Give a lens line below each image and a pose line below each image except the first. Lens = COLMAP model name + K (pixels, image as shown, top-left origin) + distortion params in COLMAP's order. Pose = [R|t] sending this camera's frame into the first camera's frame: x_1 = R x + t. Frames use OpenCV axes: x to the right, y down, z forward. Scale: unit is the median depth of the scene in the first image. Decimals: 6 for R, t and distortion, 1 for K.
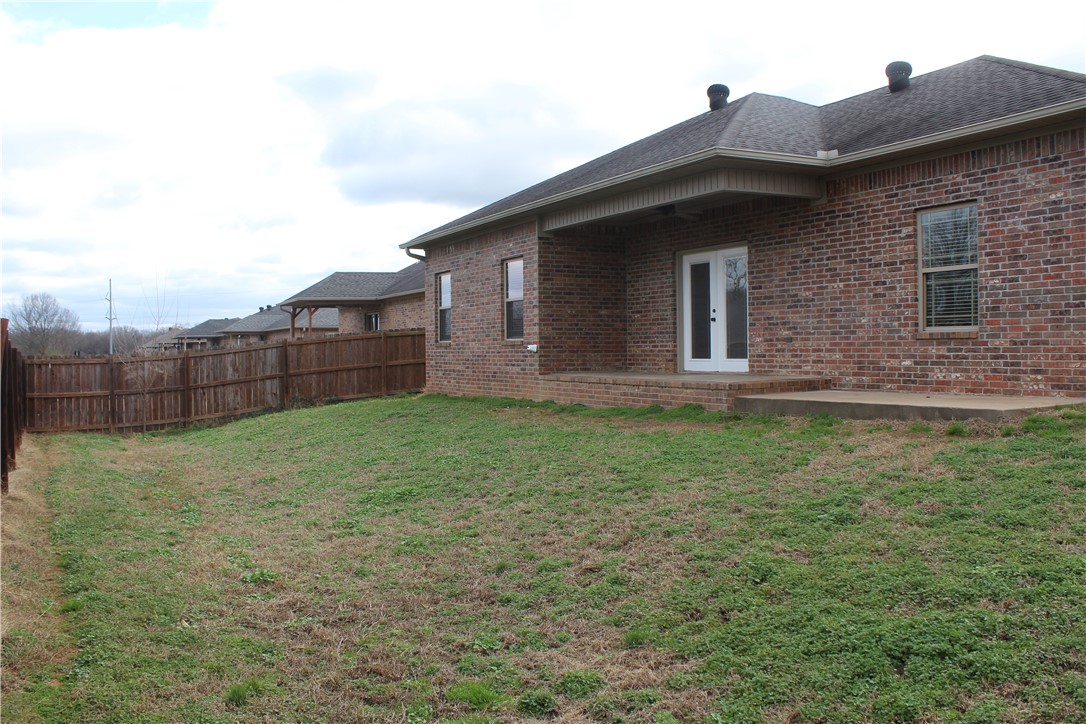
lens RADIAL K [[913.2, 0, 542.4], [0, 913.2, 362.5], [0, 0, 1]] dist [-0.122471, 0.050860]
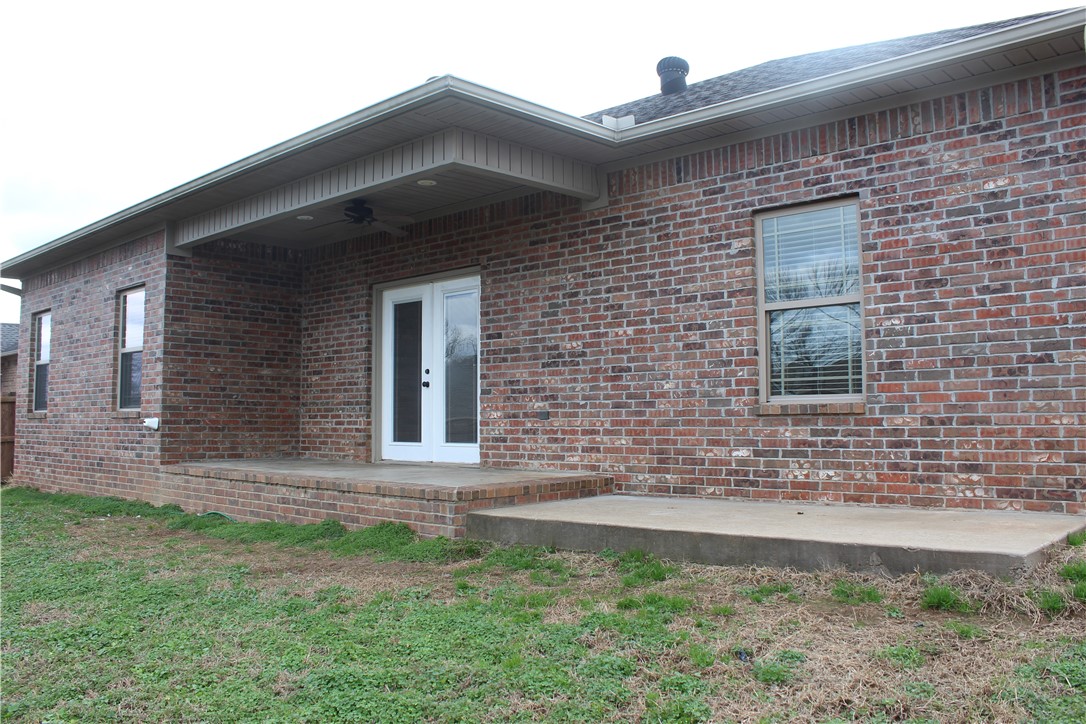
lens RADIAL K [[913.2, 0, 550.5], [0, 913.2, 341.9], [0, 0, 1]] dist [-0.122471, 0.050860]
pose [[0.944657, 0.035745, 0.326107, 0.065298], [-0.001263, 0.994435, -0.105343, -0.009093], [-0.328058, 0.099101, 0.939445, 0.403569]]
